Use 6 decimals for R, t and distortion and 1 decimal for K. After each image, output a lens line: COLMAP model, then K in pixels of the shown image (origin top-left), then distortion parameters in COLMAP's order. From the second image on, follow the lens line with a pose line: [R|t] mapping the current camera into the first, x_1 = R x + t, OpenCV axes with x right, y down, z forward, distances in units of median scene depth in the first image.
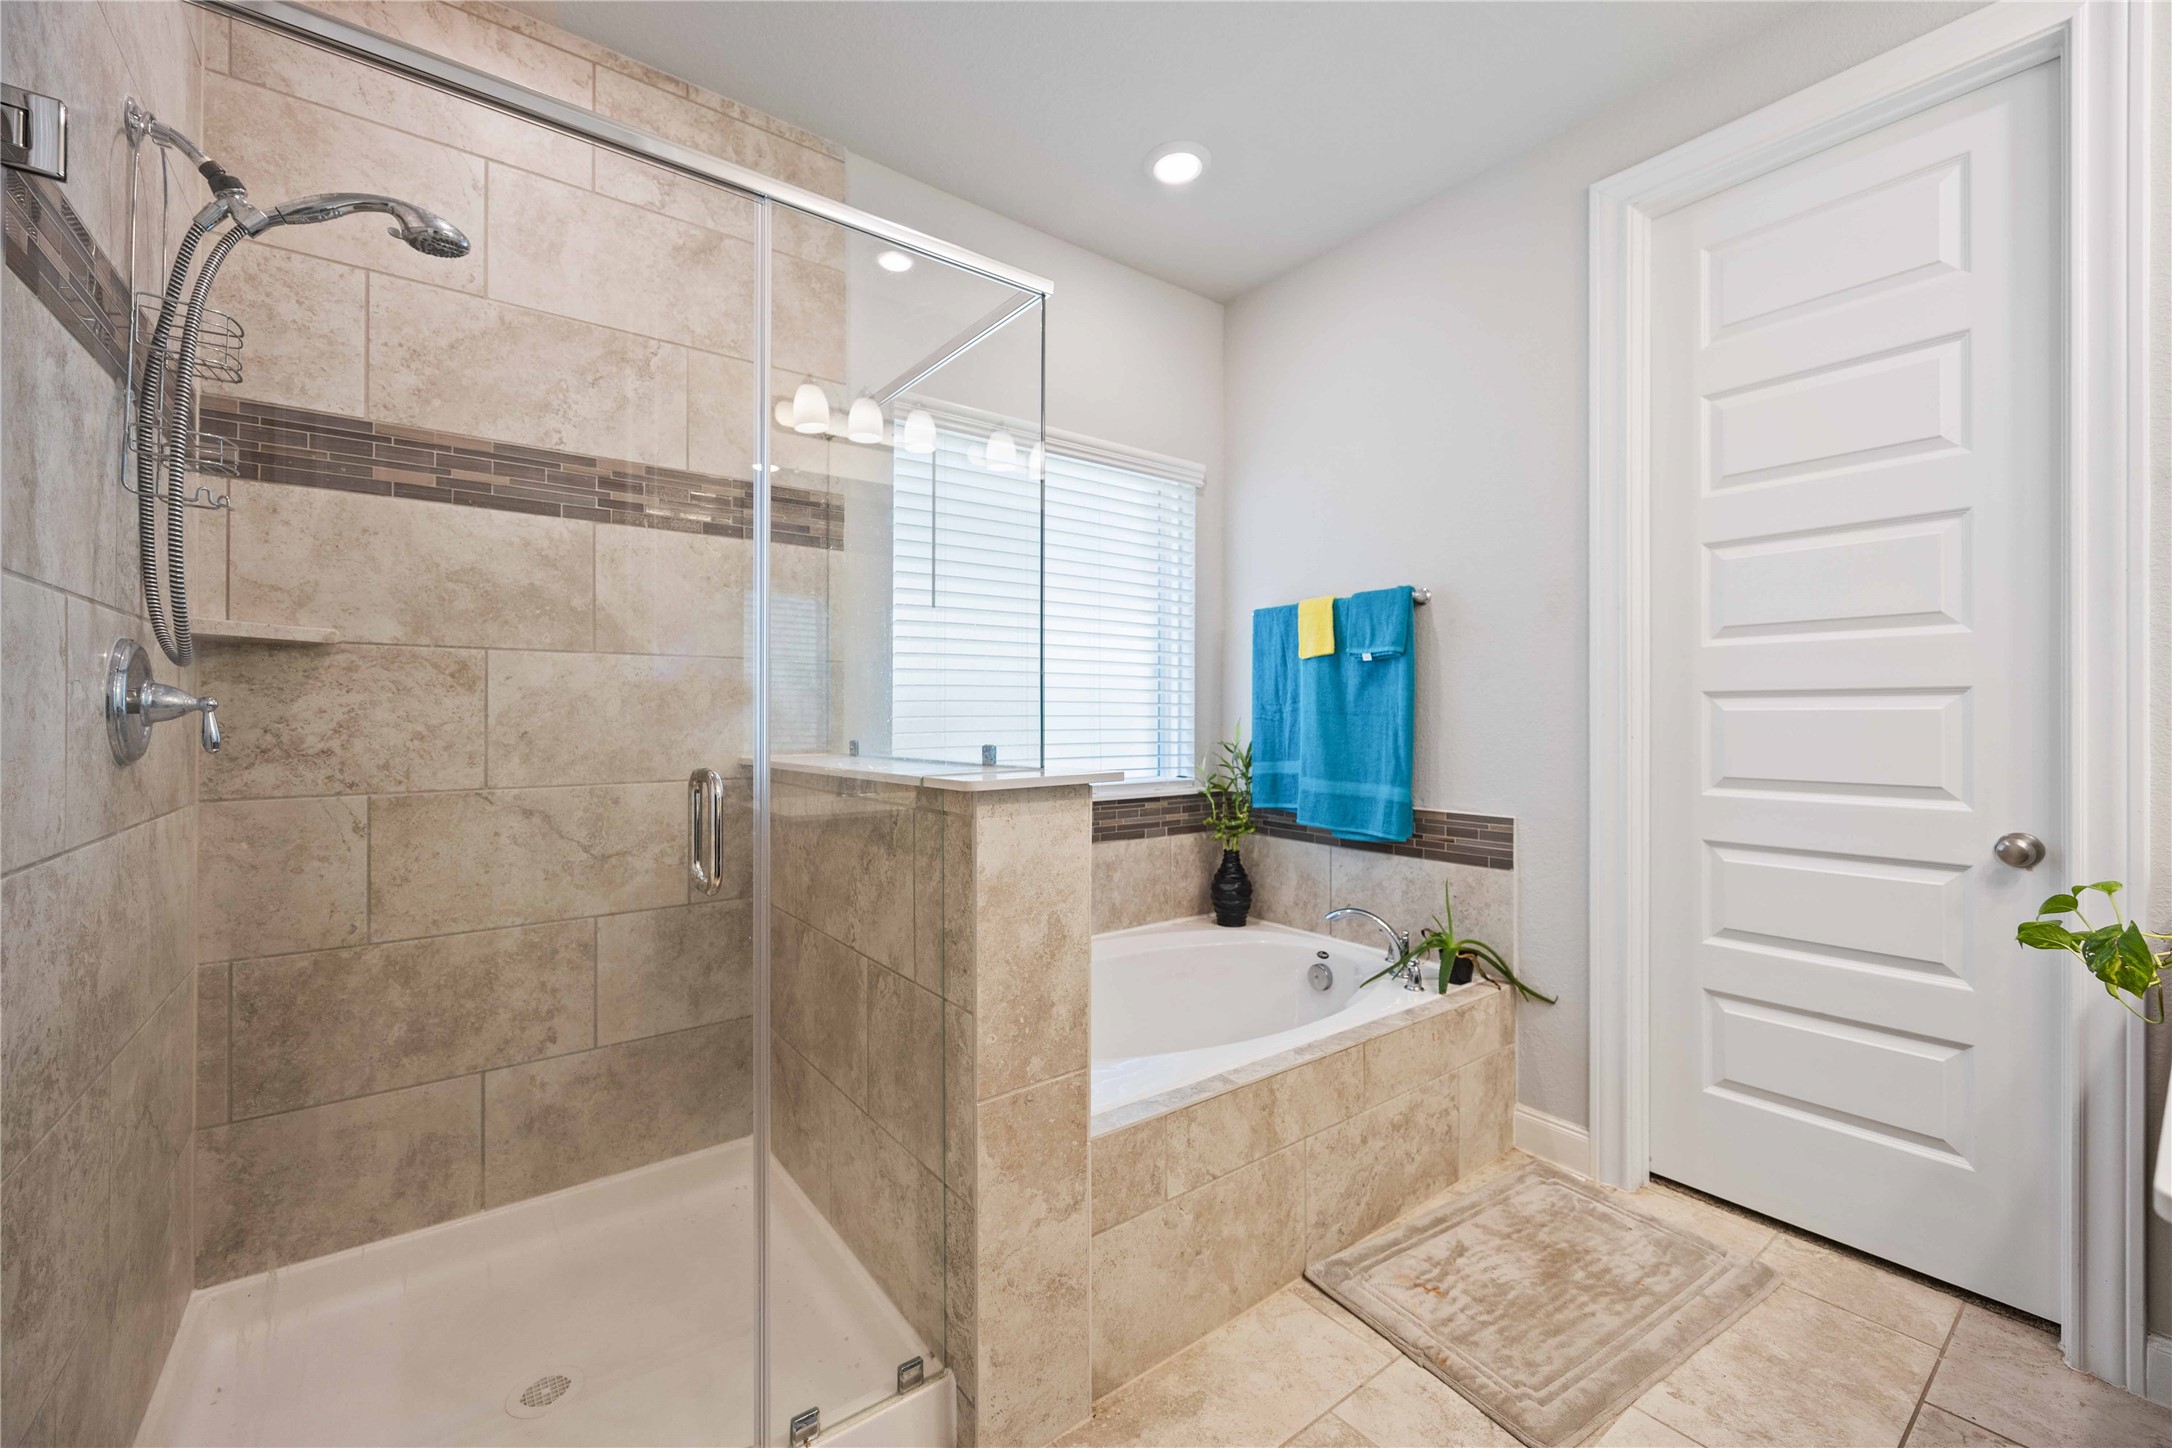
lens RADIAL K [[876.8, 0, 1082.7], [0, 876.8, 719.5], [0, 0, 1]] dist [-0.000750, -0.000330]
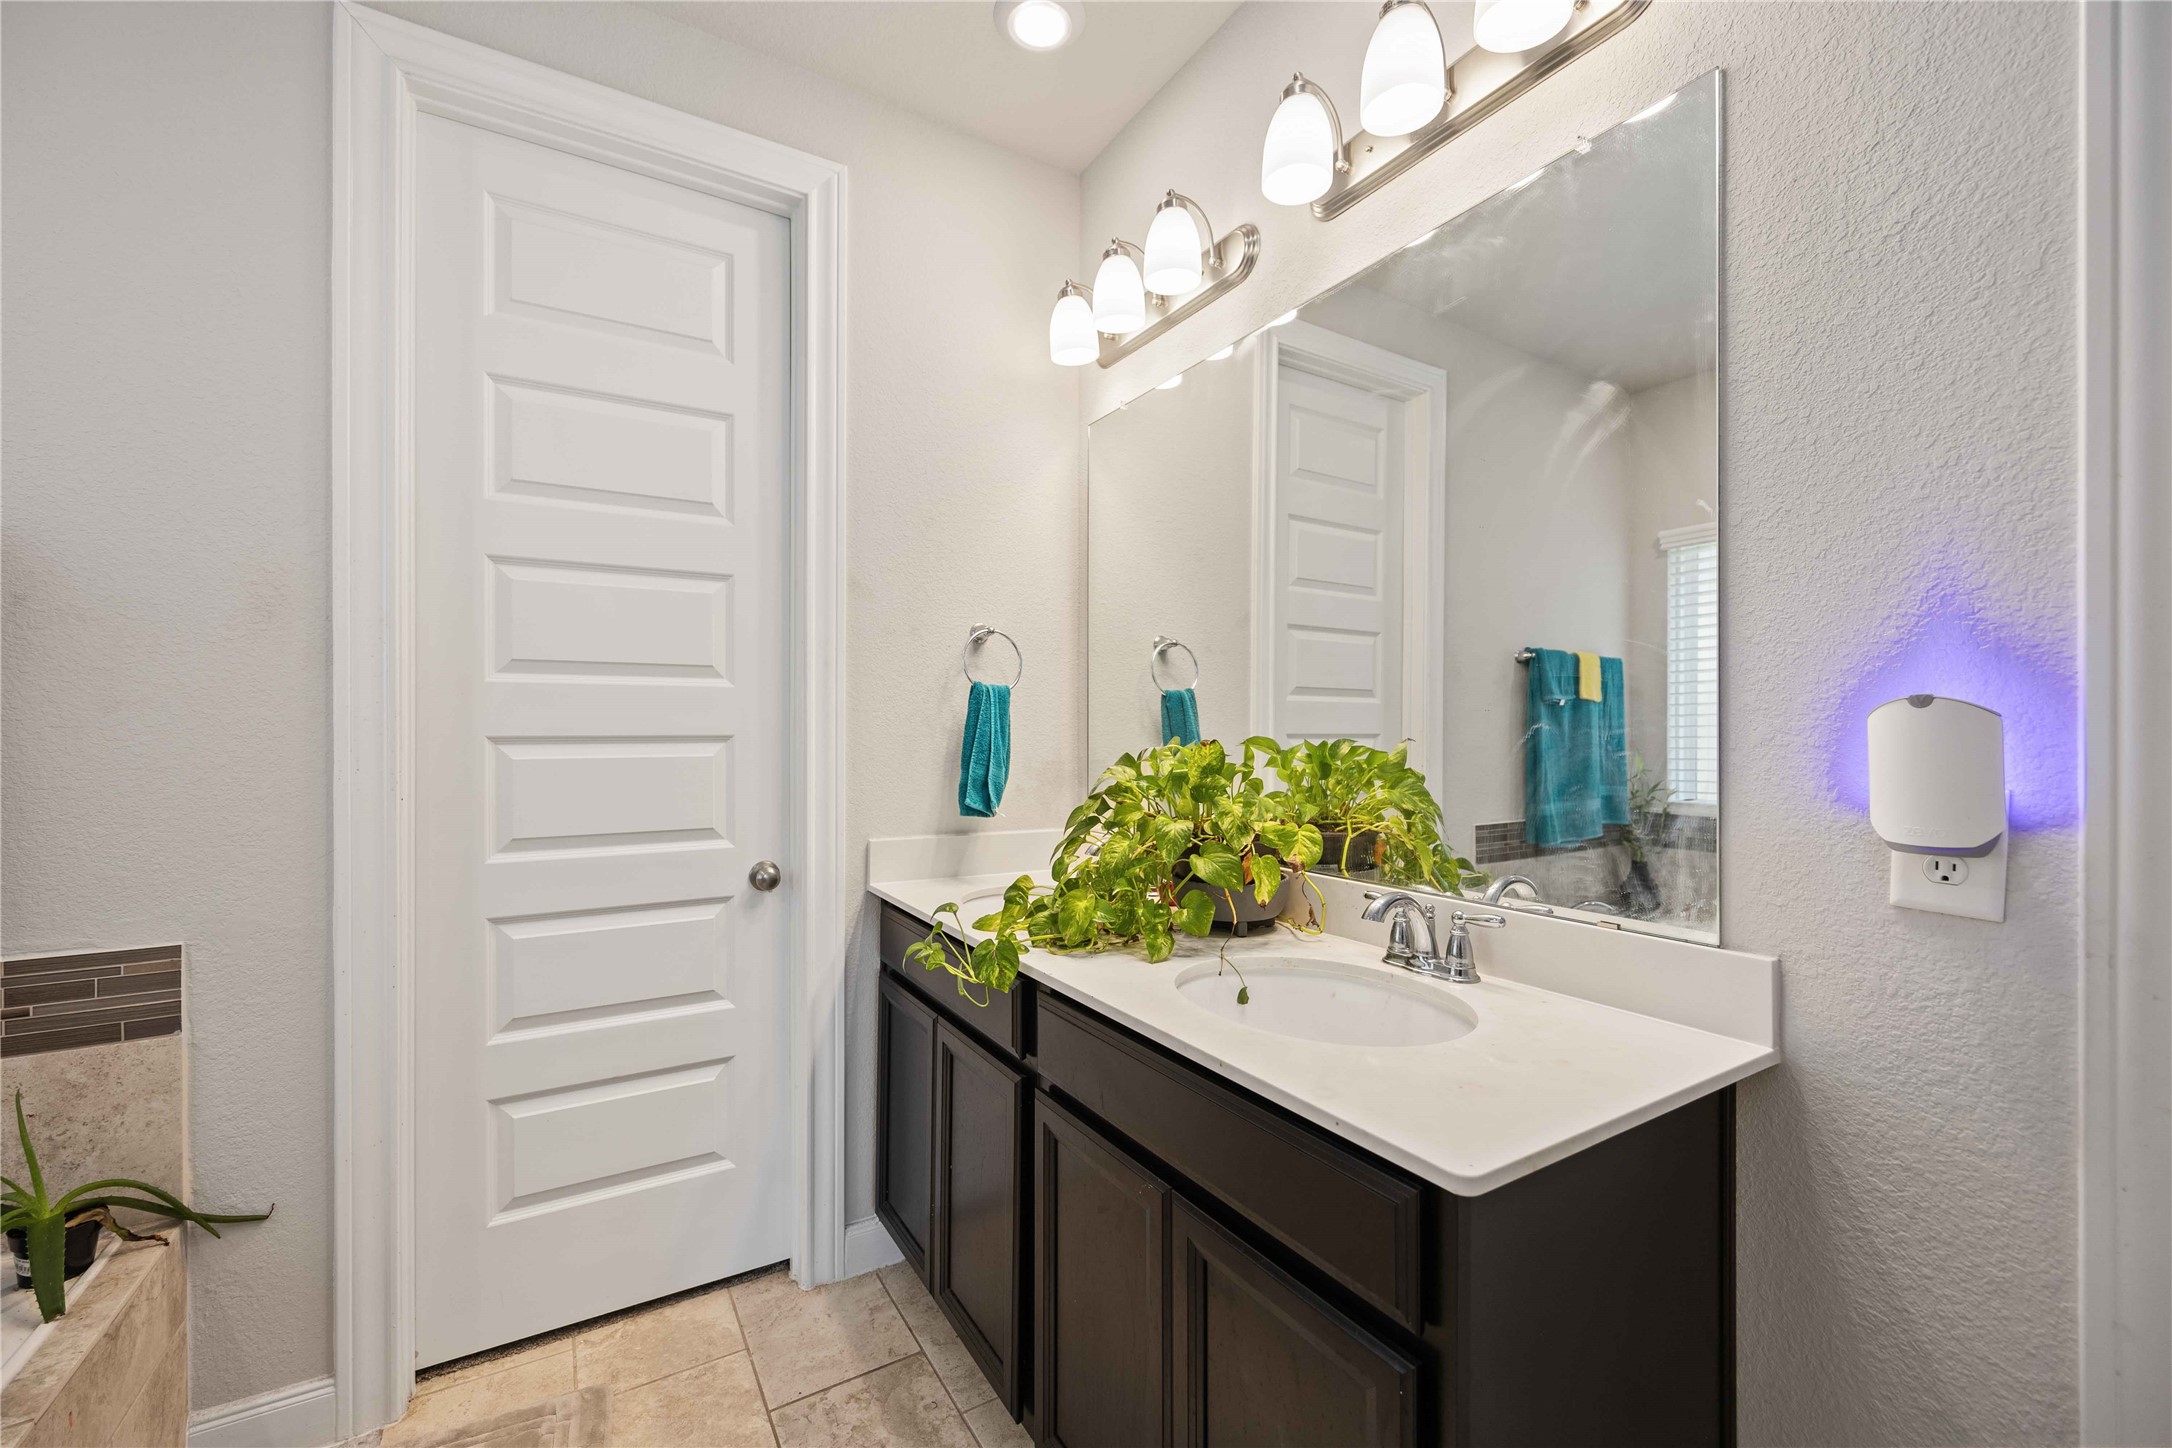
lens RADIAL K [[876.8, 0, 1074.9], [0, 876.8, 728.0], [0, 0, 1]] dist [-0.000750, -0.000330]
pose [[0.106896, -0.004099, 0.994262, -0.043054], [0.000210, 0.999992, 0.004100, -0.043348], [-0.994270, -0.000229, 0.106896, 0.374215]]
